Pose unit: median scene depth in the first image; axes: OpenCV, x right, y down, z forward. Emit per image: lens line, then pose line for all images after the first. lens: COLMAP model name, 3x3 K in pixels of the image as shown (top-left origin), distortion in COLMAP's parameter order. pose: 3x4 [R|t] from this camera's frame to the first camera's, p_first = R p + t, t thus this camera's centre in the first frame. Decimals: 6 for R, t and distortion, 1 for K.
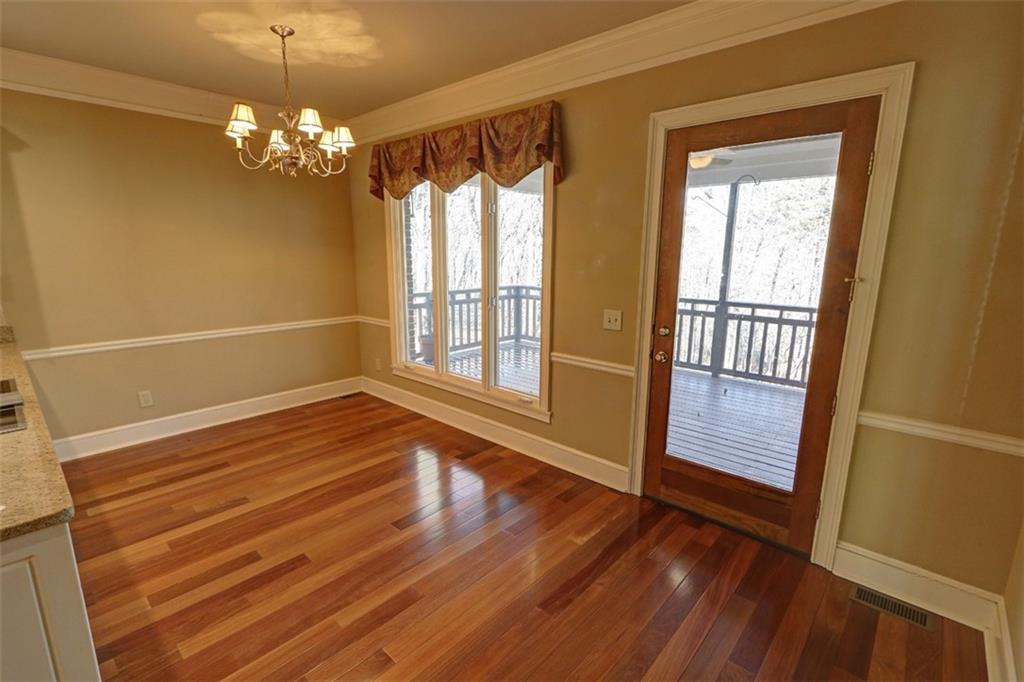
lens RADIAL K [[469.2, 0, 513.8], [0, 469.2, 347.0], [0, 0, 1]] dist [-0.006162, -0.001154]
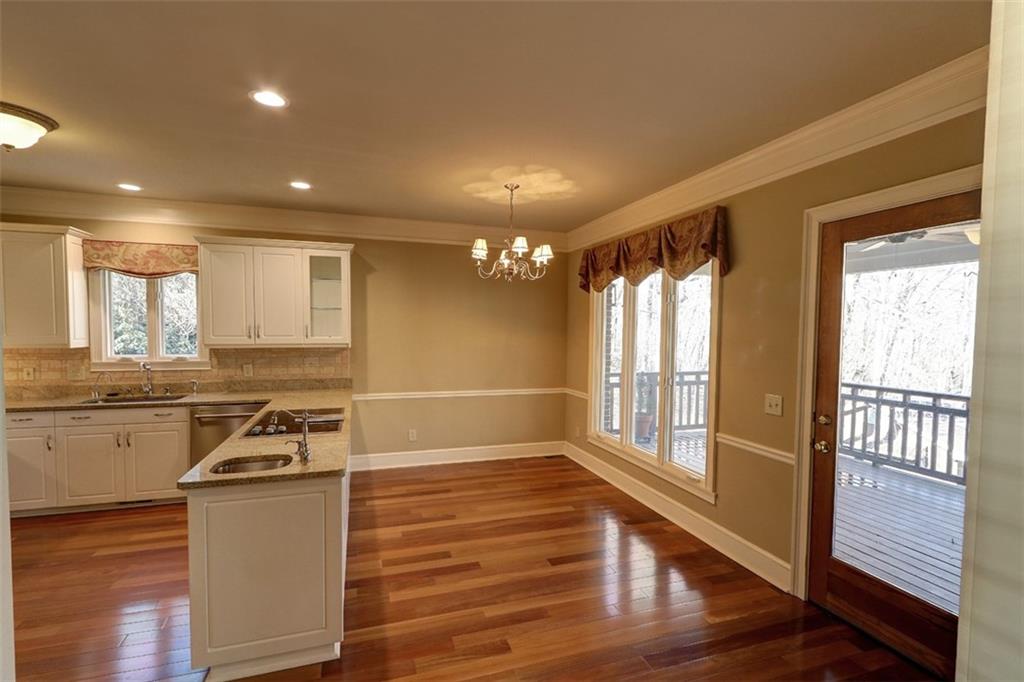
lens RADIAL K [[469.2, 0, 510.7], [0, 469.2, 343.7], [0, 0, 1]] dist [-0.006162, -0.001154]
pose [[0.866447, 0.017804, -0.498952, 0.217087], [-0.105446, 0.983346, -0.148024, 0.020728], [0.488007, 0.180867, 0.853895, -0.147402]]
